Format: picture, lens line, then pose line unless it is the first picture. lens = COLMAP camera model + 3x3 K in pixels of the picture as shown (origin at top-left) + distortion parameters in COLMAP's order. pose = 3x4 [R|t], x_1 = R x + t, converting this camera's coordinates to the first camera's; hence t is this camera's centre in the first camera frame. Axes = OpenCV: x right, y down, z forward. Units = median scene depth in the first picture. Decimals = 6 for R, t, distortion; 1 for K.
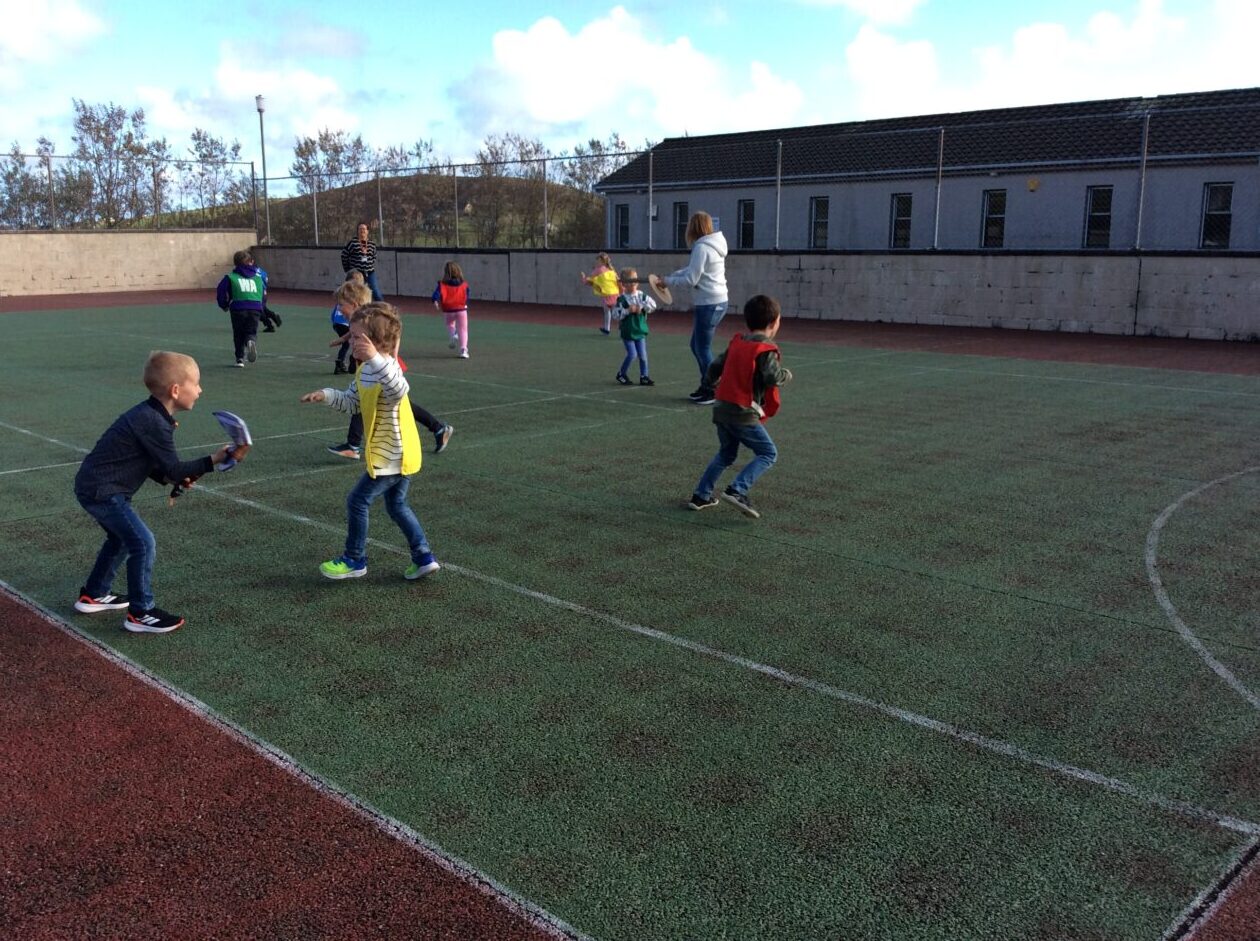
lens RADIAL K [[1149.6, 0, 625.0], [0, 1149.6, 449.3], [0, 0, 1]] dist [0.126964, -0.271724]
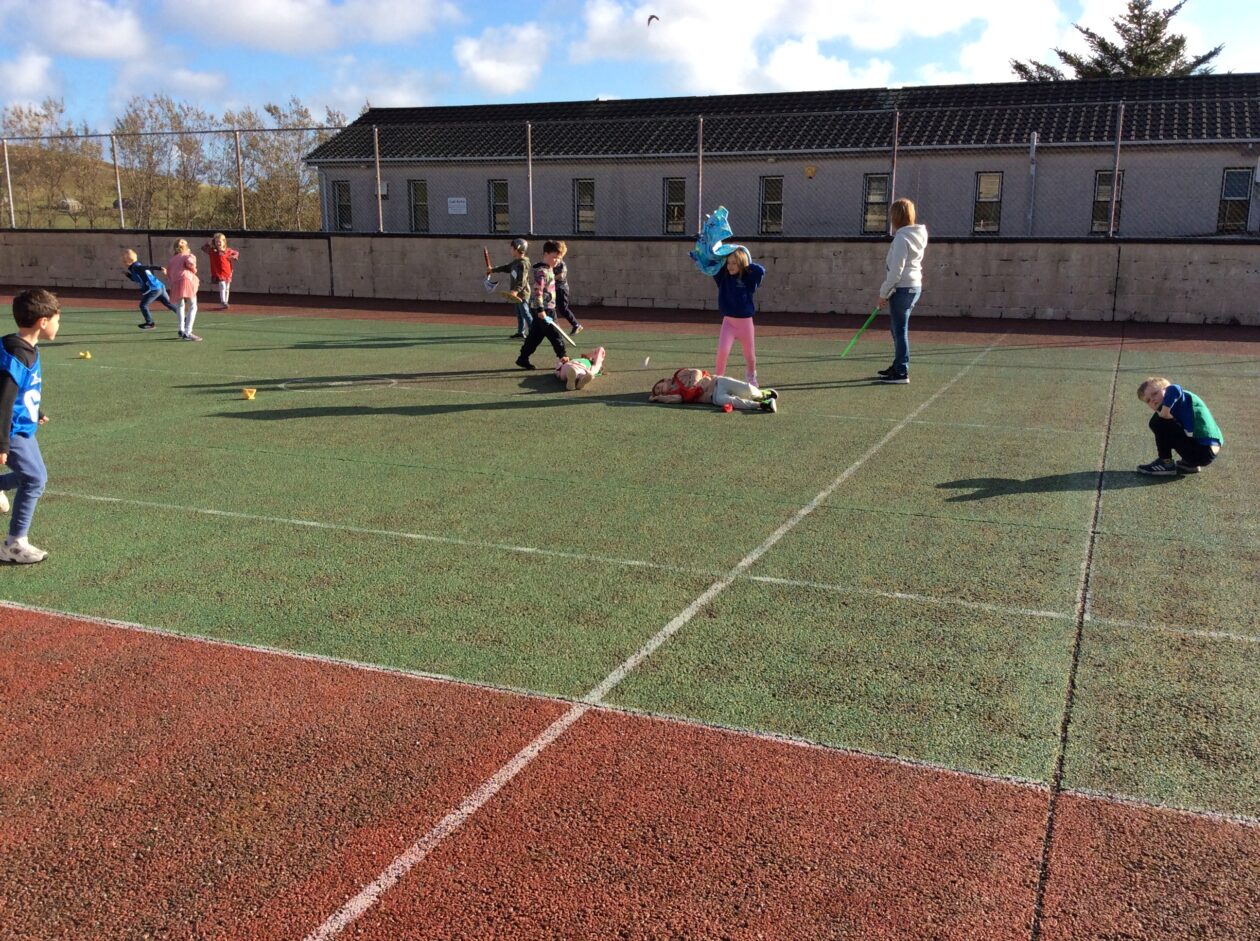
lens RADIAL K [[1143.0, 0, 640.6], [0, 1143.0, 490.0], [0, 0, 1]] dist [0.122621, -0.251641]
pose [[0.925313, -0.081409, 0.370363, -0.186922], [0.062888, 0.996103, 0.061833, -0.021210], [-0.373954, -0.033923, 0.926827, 0.110285]]
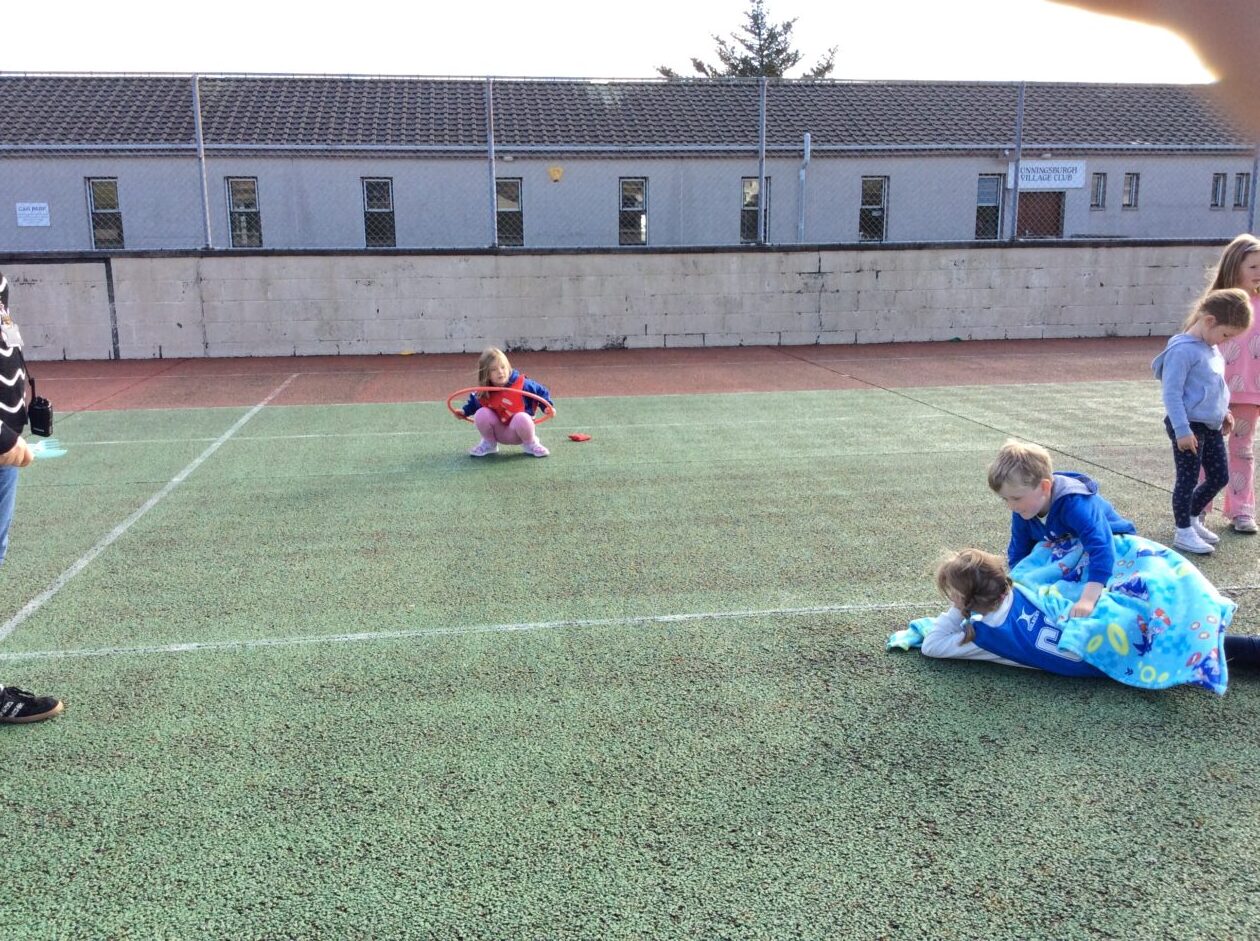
lens RADIAL K [[1149.6, 0, 625.0], [0, 1149.6, 449.3], [0, 0, 1]] dist [0.126964, -0.271724]
pose [[0.602974, -0.146656, 0.784165, -0.313883], [0.150325, 0.986236, 0.068857, -0.079663], [-0.783470, 0.076361, 0.616720, 0.459948]]
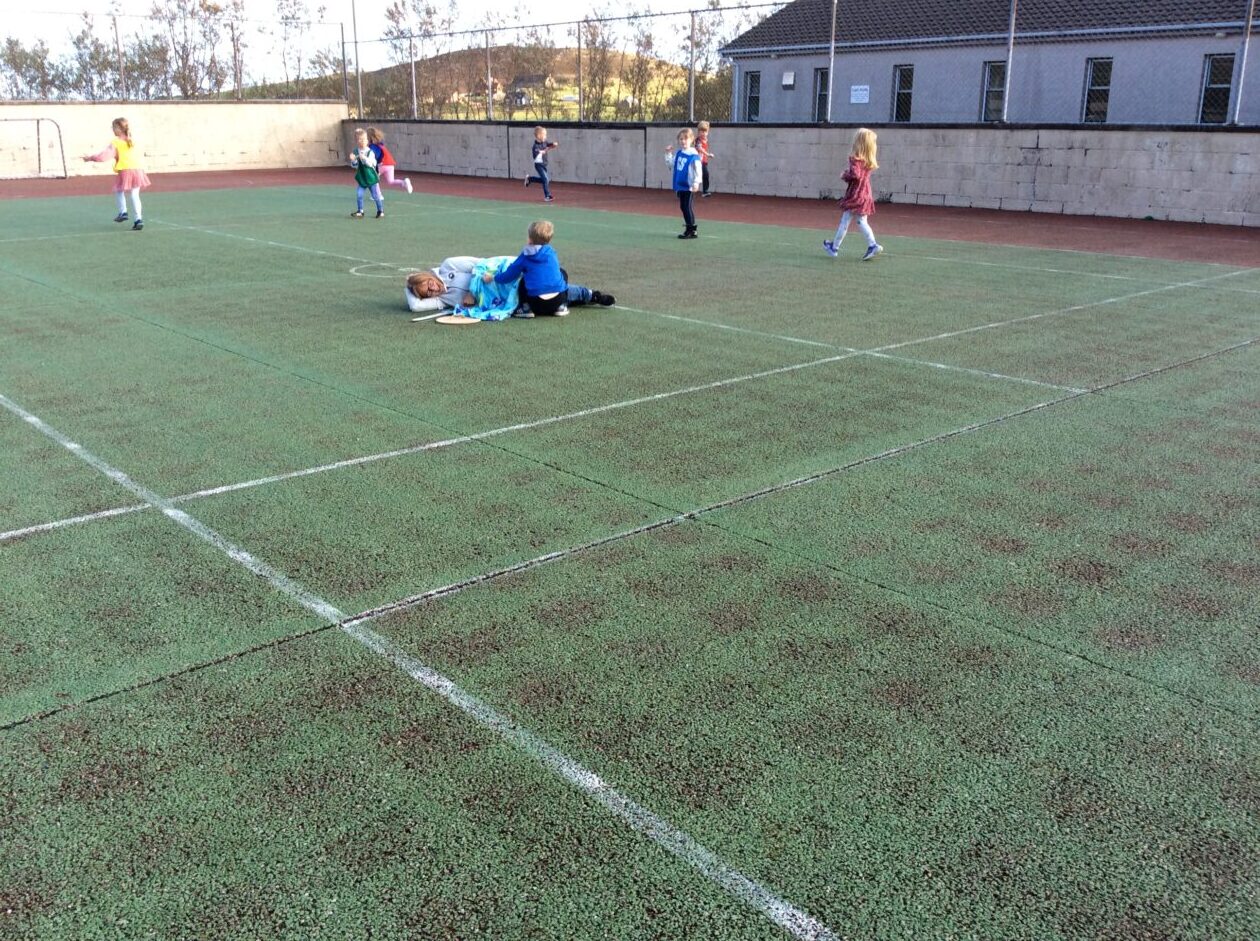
lens RADIAL K [[1154.0, 0, 623.8], [0, 1154.0, 445.3], [0, 0, 1]] dist [0.115941, -0.253885]
pose [[0.997615, 0.021614, -0.065556, -0.048185], [-0.015154, 0.995121, 0.097487, -0.019737], [0.067344, -0.096261, 0.993075, 0.120714]]
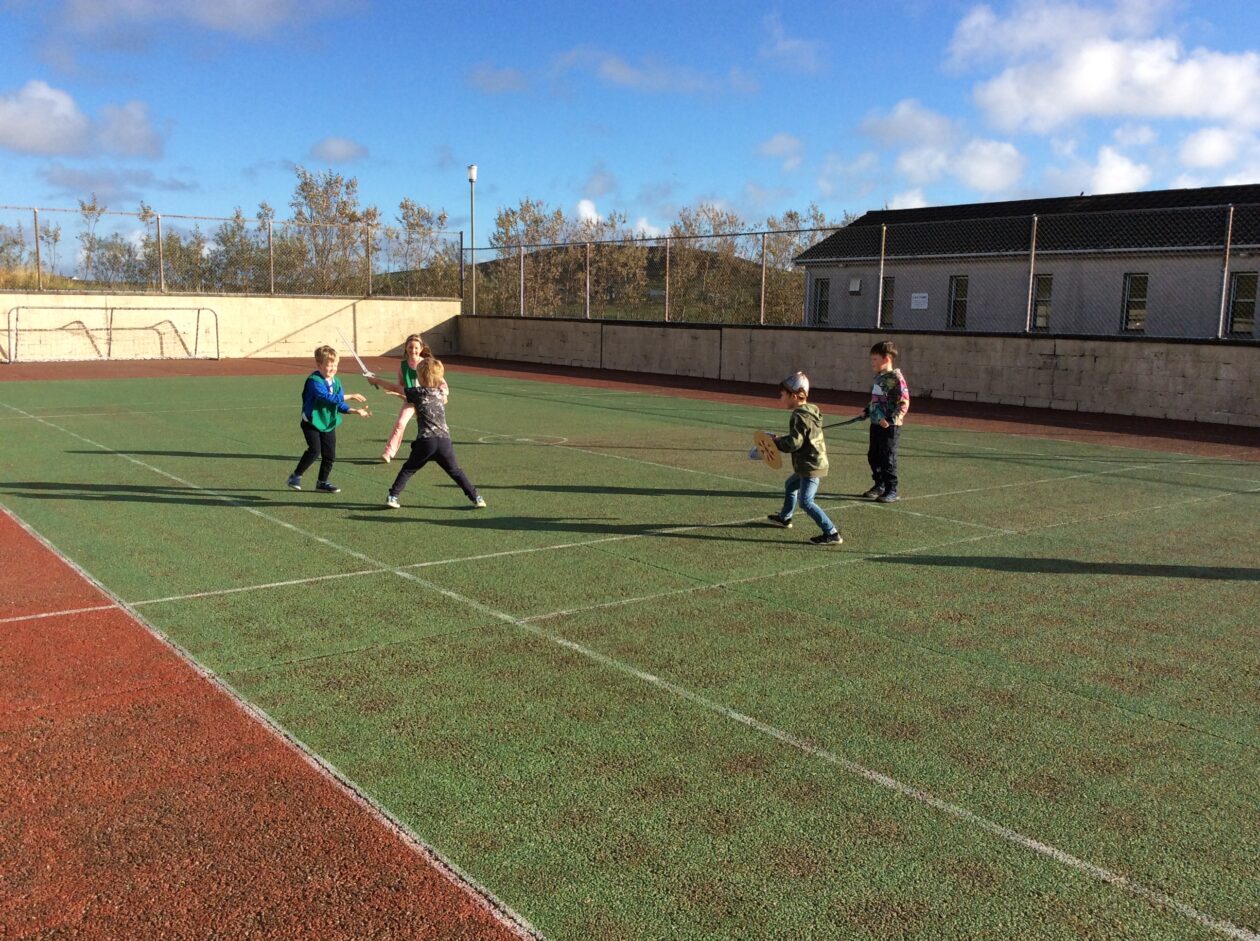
lens RADIAL K [[1143.0, 0, 640.6], [0, 1143.0, 490.0], [0, 0, 1]] dist [0.122621, -0.251641]
pose [[0.991575, 0.042243, -0.122450, -0.038234], [-0.045061, 0.998777, -0.020336, -0.011073], [0.121441, 0.025682, 0.992266, 0.038613]]
